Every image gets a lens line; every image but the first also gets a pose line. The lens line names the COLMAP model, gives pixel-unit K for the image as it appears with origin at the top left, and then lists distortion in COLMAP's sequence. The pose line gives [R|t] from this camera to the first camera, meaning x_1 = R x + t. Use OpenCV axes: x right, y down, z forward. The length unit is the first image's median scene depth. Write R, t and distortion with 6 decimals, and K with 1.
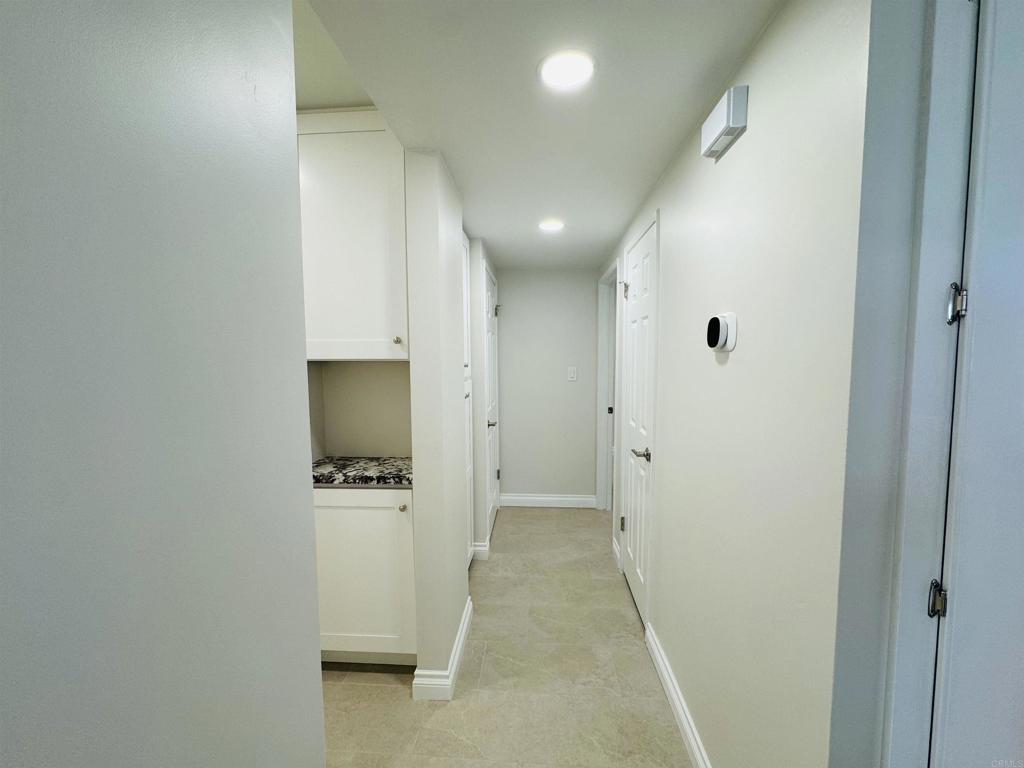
lens RADIAL K [[408.0, 0, 512.0], [0, 408.0, 384.0], [0, 0, 1]] dist [-0.002897, 0.000284]
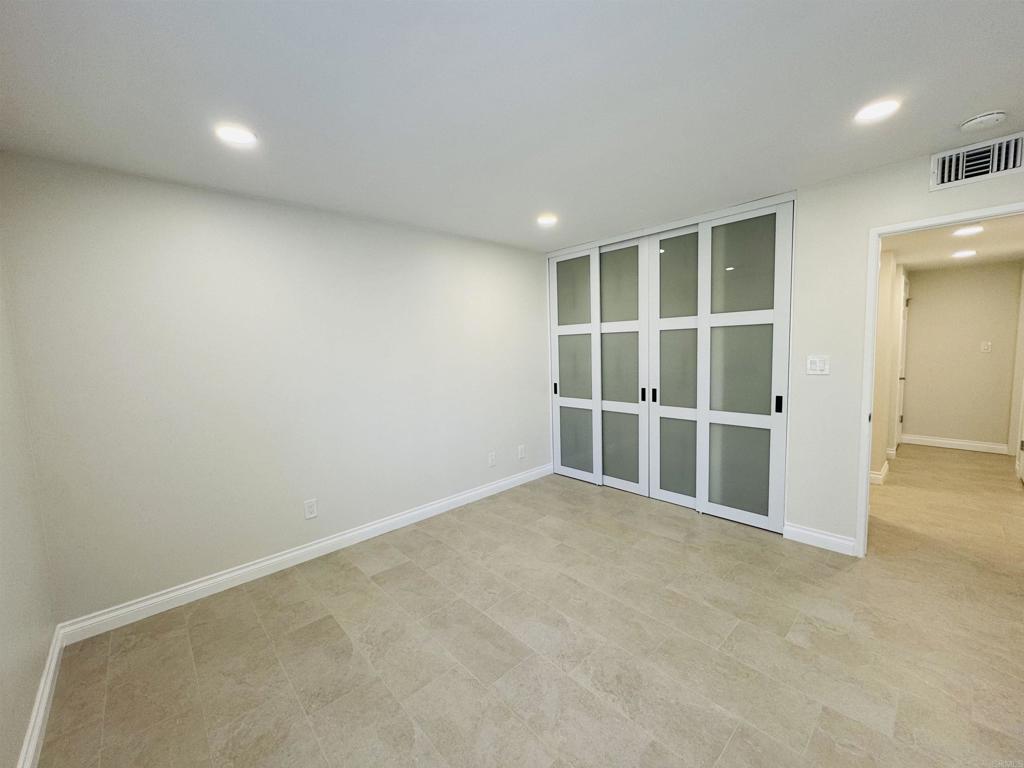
lens RADIAL K [[408.0, 0, 512.0], [0, 408.0, 384.0], [0, 0, 1]] dist [-0.002897, 0.000284]
pose [[0.726941, 0.048837, -0.684961, -0.085396], [-0.020471, 0.998566, 0.049471, 0.091111], [0.686395, -0.021941, 0.726898, -1.480343]]
